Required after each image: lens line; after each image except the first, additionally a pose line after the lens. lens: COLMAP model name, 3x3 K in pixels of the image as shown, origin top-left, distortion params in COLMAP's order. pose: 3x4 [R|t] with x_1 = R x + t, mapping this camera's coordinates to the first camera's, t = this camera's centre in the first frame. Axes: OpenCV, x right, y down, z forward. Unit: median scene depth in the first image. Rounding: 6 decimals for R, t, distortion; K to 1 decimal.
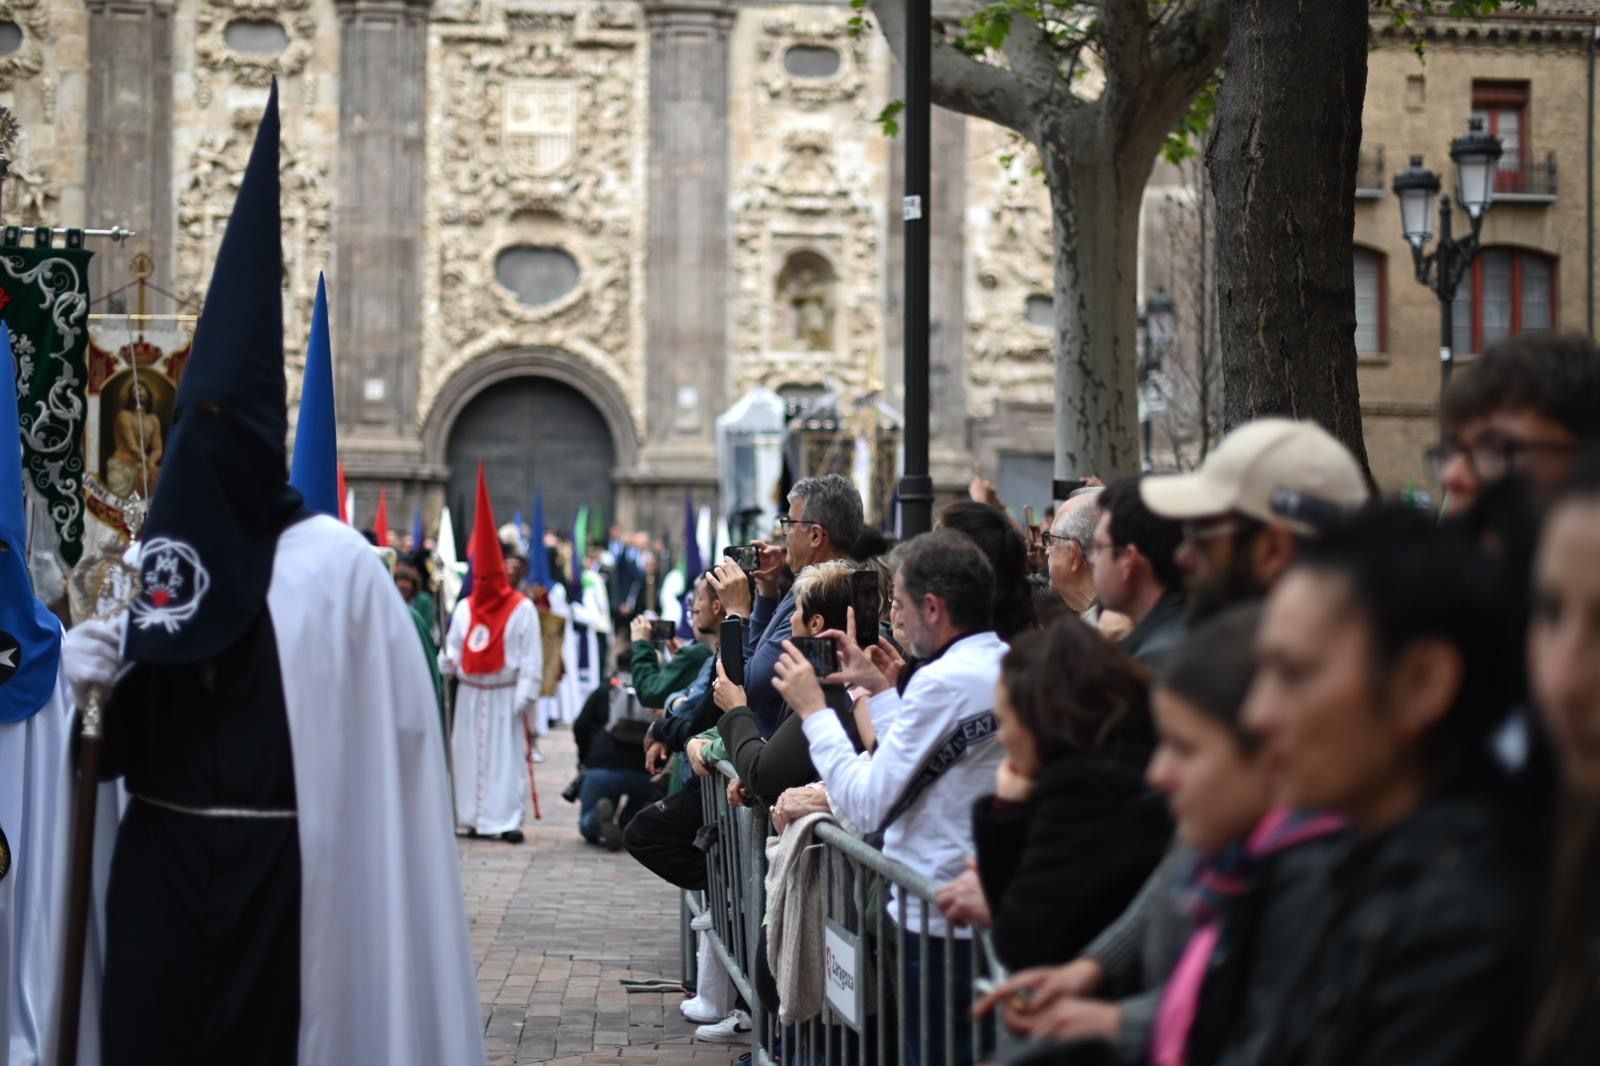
lens RADIAL K [[2291.1, 0, 804.4], [0, 2291.1, 505.6], [0, 0, 1]] dist [-0.000343, 0.095118]
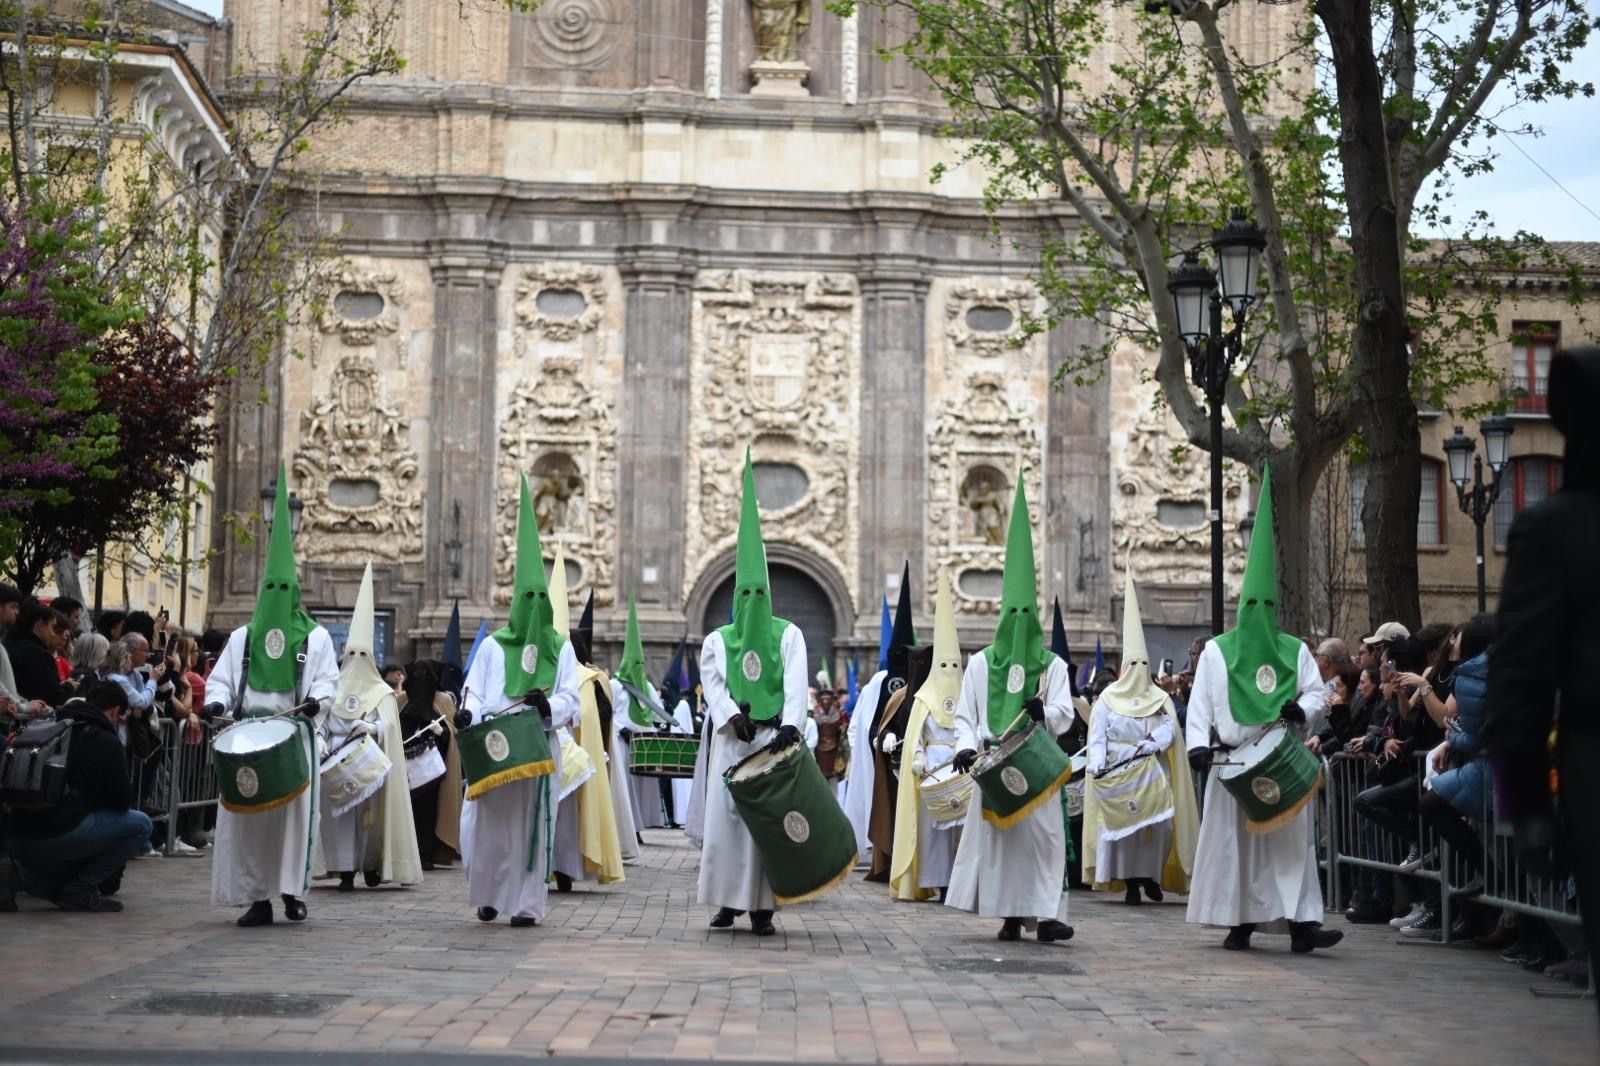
lens RADIAL K [[2405.8, 0, 741.8], [0, 2405.8, 540.4], [0, 0, 1]] dist [-0.007463, 0.106051]
pose [[0.999420, -0.000052, -0.034043, -0.089694], [-0.002122, 0.997960, -0.063812, 0.015975], [0.033977, 0.063847, 0.997381, -0.340281]]
